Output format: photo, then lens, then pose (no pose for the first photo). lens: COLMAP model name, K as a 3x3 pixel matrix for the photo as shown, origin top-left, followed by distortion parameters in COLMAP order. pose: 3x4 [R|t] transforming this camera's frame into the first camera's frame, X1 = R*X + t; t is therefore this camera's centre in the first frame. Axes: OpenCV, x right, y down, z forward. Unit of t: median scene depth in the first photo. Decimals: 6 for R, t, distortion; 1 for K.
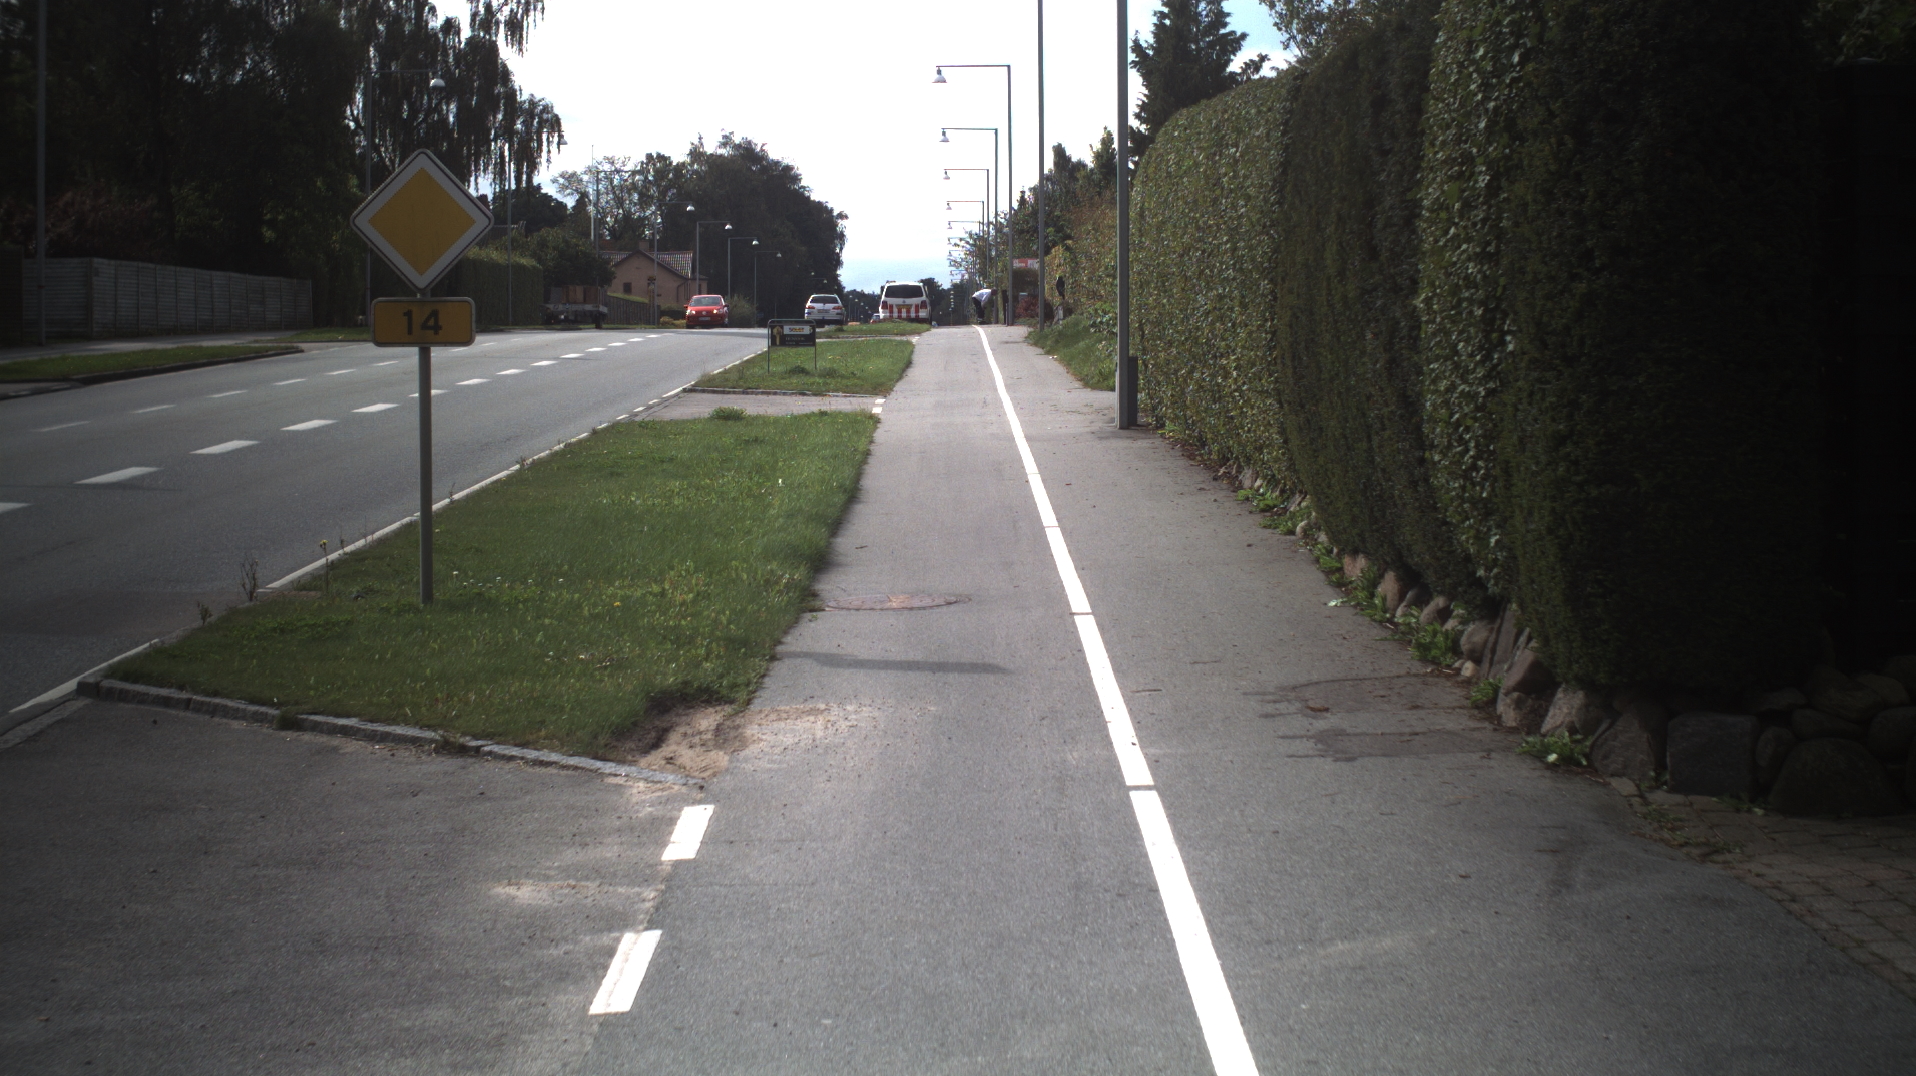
lens RADIAL K [[3229.8, 0, 947.5], [0, 3229.8, 543.5], [0, 0, 1]] dist [-0.205258, 0.000000]
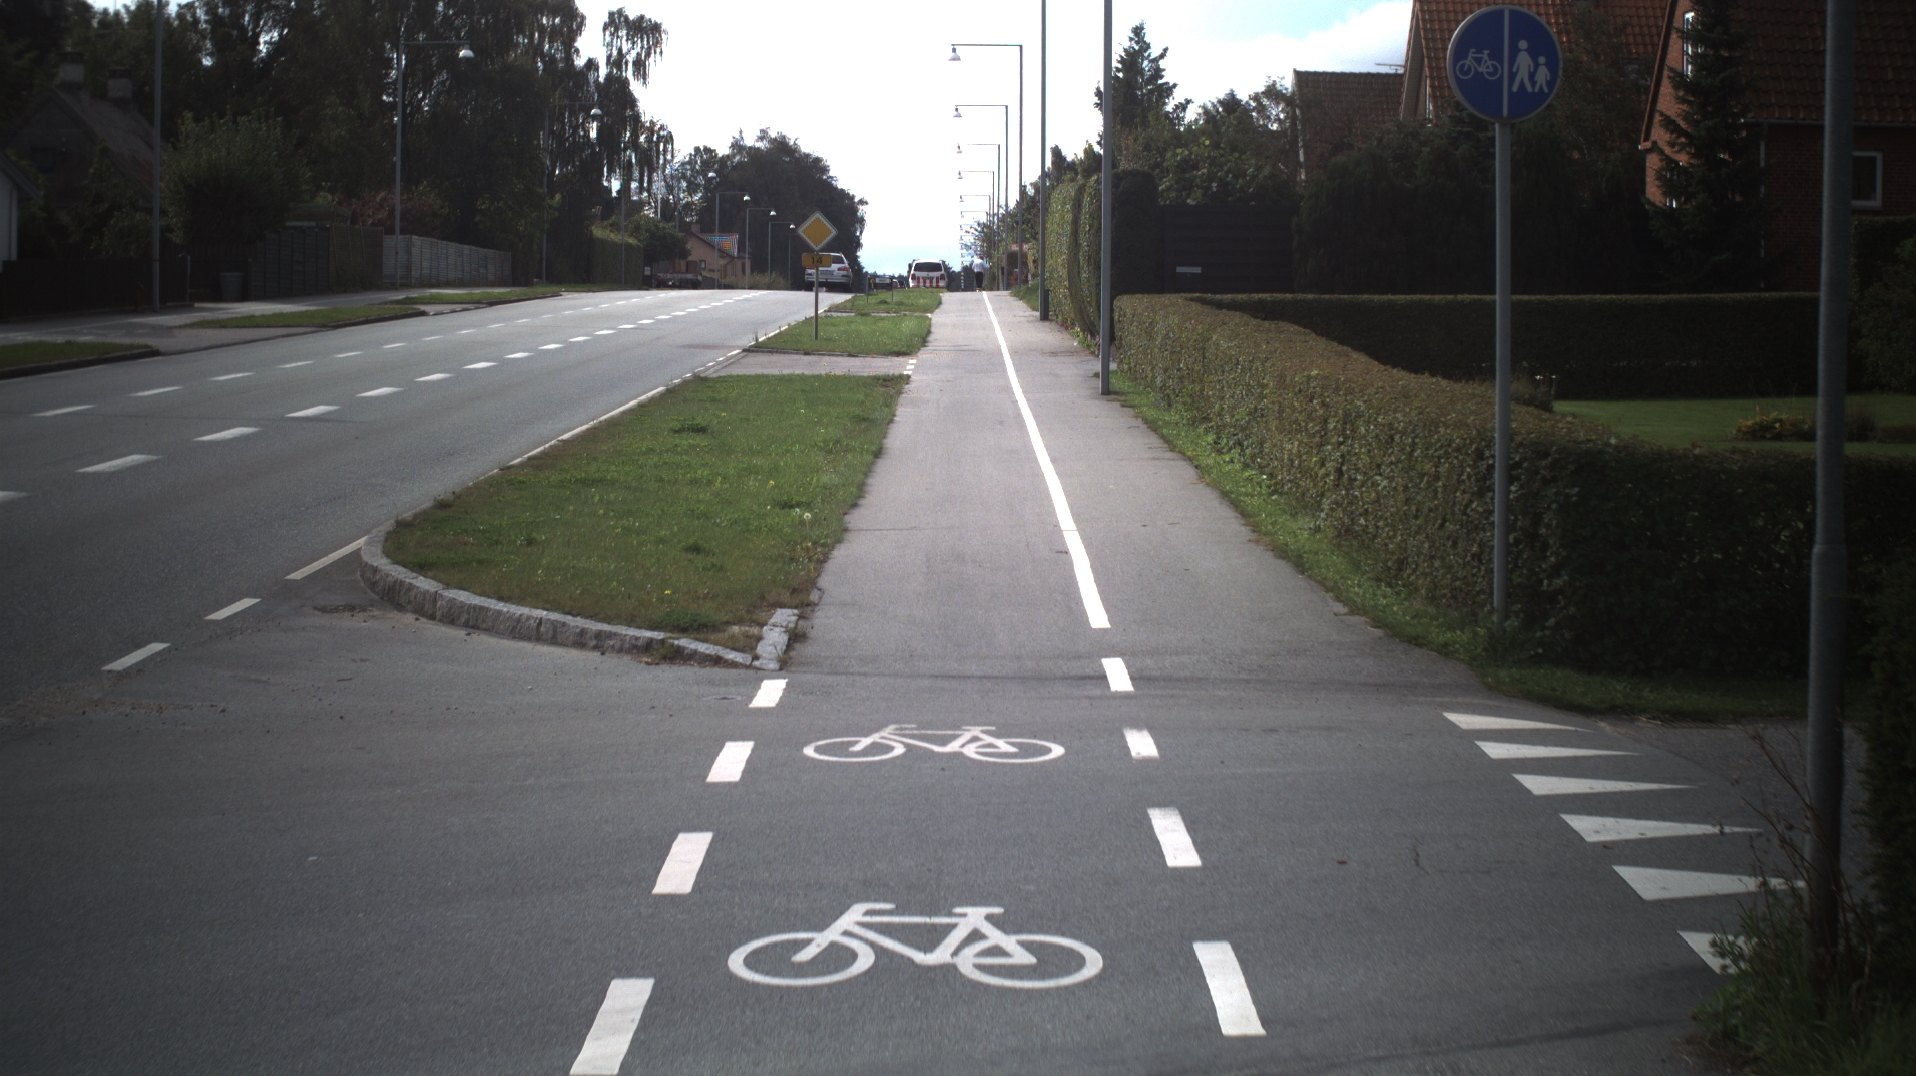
lens RADIAL K [[3493.0, 0, 957.8], [0, 3493.0, 545.4], [0, 0, 1]] dist [-0.246579, 0.000000]
pose [[0.999929, 0.011875, 0.001064, -0.003964], [-0.011874, 0.999929, -0.001265, 0.116681], [-0.001079, 0.001252, 0.999999, -1.335485]]
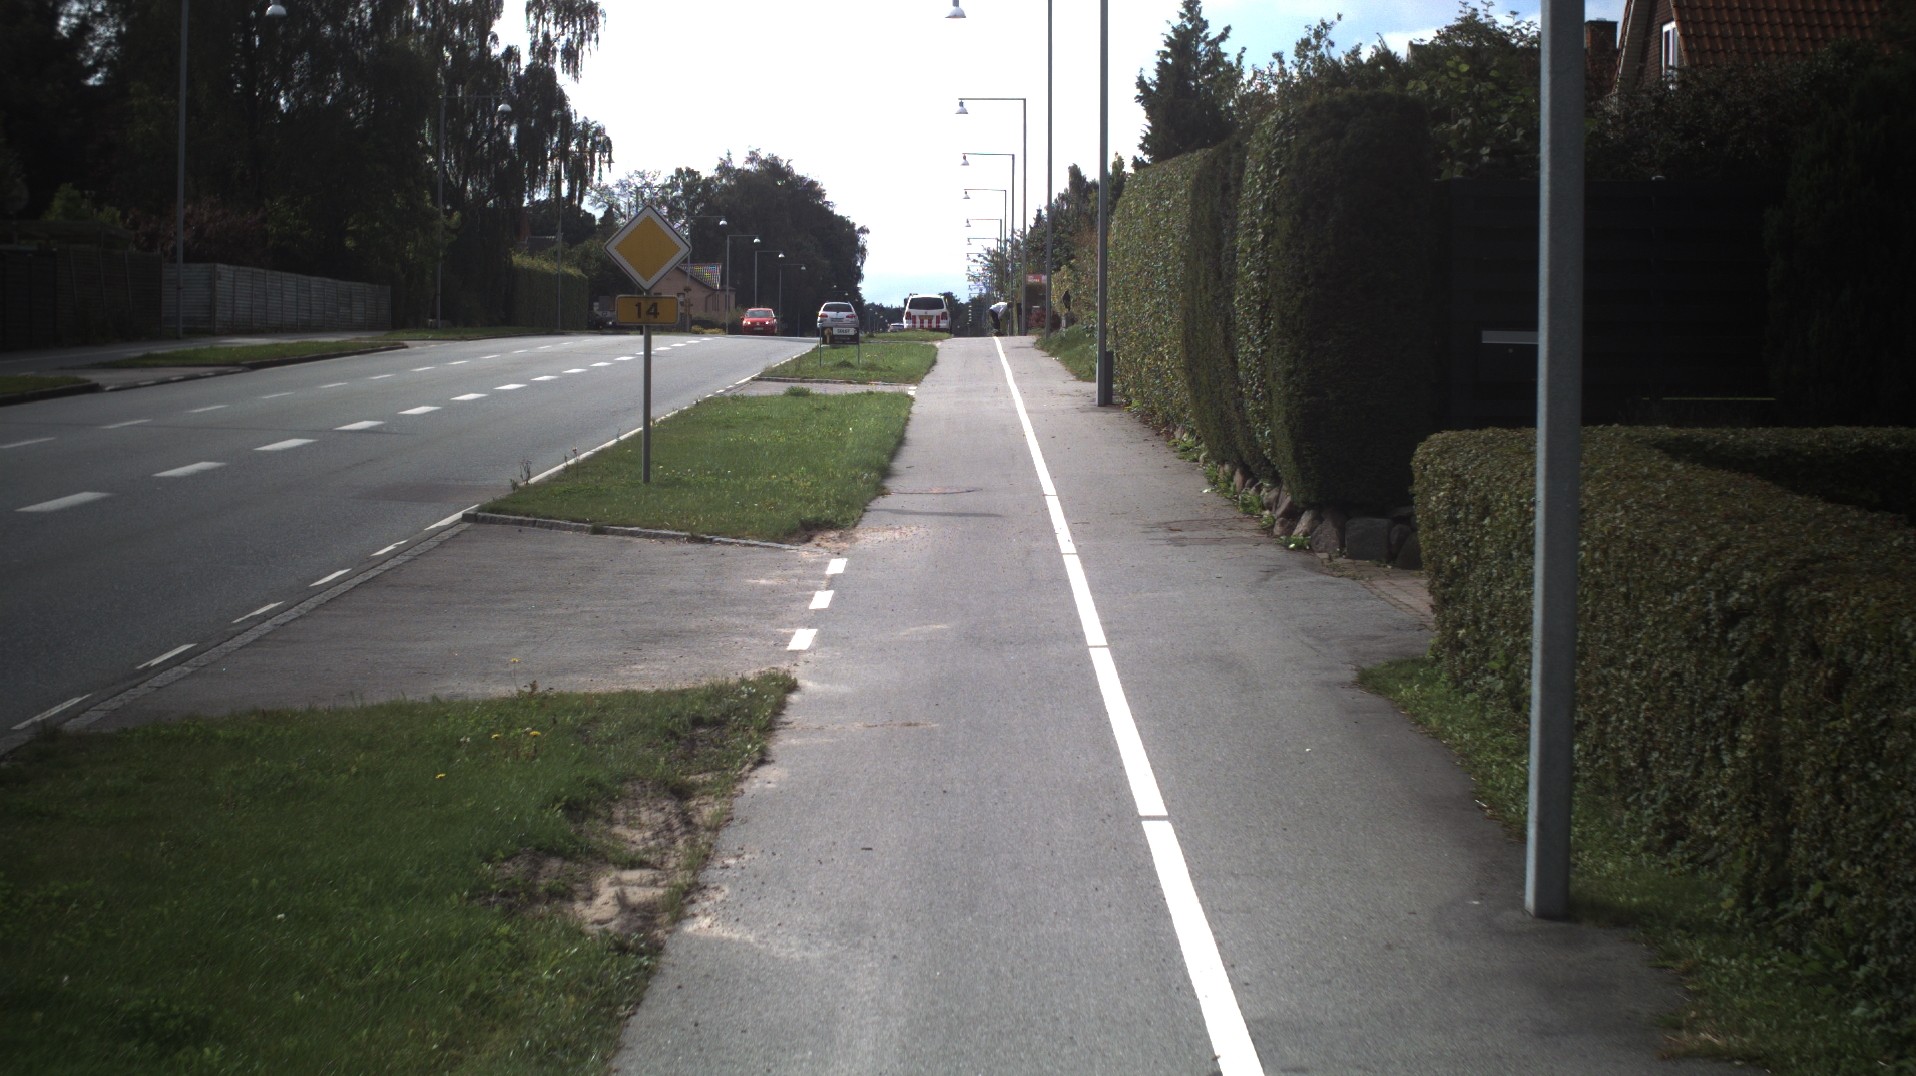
lens RADIAL K [[3300.8, 0, 959.6], [0, 3300.8, 537.0], [0, 0, 1]] dist [-0.229969, 0.000000]
pose [[0.999924, 0.012303, -0.000847, -0.001238], [-0.012310, 0.999890, -0.008236, 0.028477], [0.000746, 0.008246, 0.999966, -0.328956]]
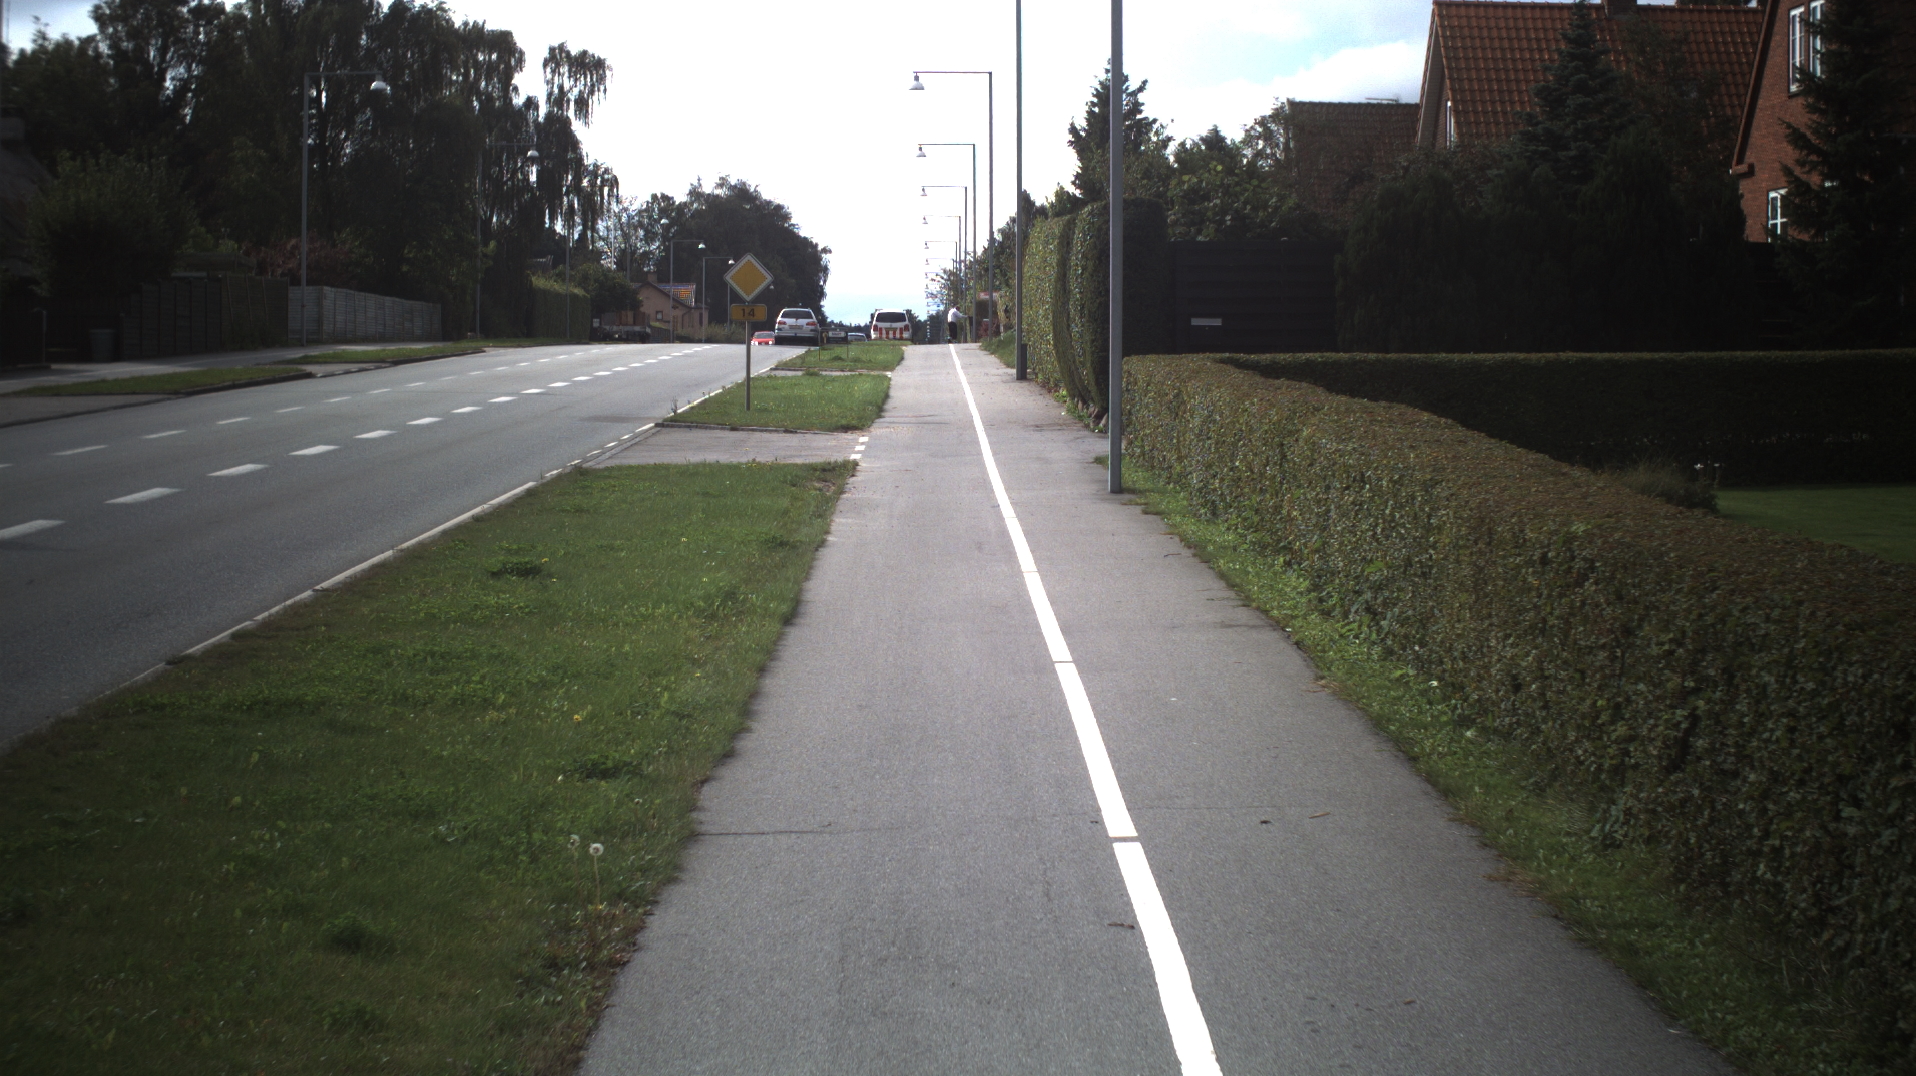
lens RADIAL K [[3493.0, 0, 967.5], [0, 3493.0, 533.1], [0, 0, 1]] dist [-0.246579, 0.000000]
pose [[0.999904, 0.005239, 0.012798, -0.002190], [-0.004997, 0.999810, -0.018844, 0.091627], [-0.012895, 0.018778, 0.999741, -1.045507]]
